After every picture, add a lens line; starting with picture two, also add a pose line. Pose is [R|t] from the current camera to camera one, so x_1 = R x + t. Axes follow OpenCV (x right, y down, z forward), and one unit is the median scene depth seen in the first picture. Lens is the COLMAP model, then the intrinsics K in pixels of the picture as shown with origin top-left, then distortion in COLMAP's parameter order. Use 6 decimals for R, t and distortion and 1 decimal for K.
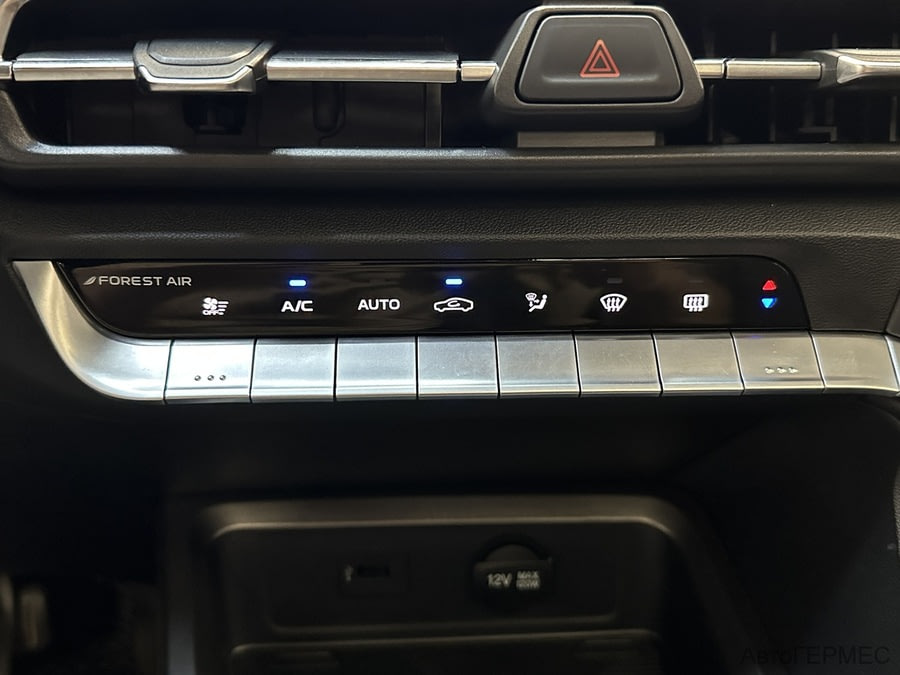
lens RADIAL K [[873.5, 0, 450.0], [0, 873.5, 337.5], [0, 0, 1]] dist [-0.000002, -0.000443]
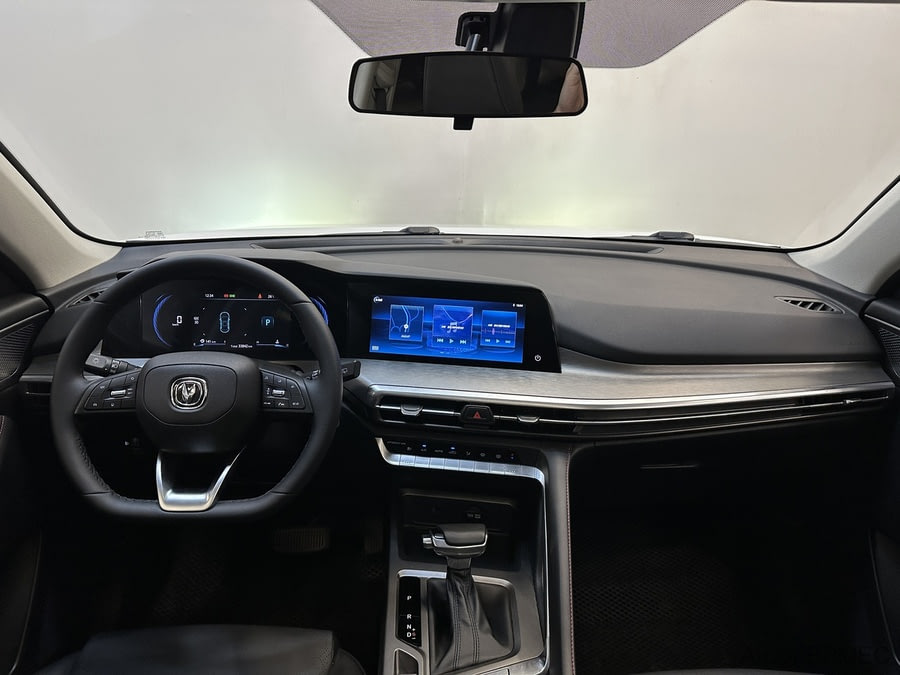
lens RADIAL K [[627.1, 0, 450.0], [0, 627.1, 337.5], [0, 0, 1]] dist [0.003010, 0.000406]
pose [[0.983099, 0.066608, -0.170528, 0.621652], [-0.084024, 0.991728, -0.097032, -0.373863], [0.162654, 0.109721, 0.980564, -2.962551]]
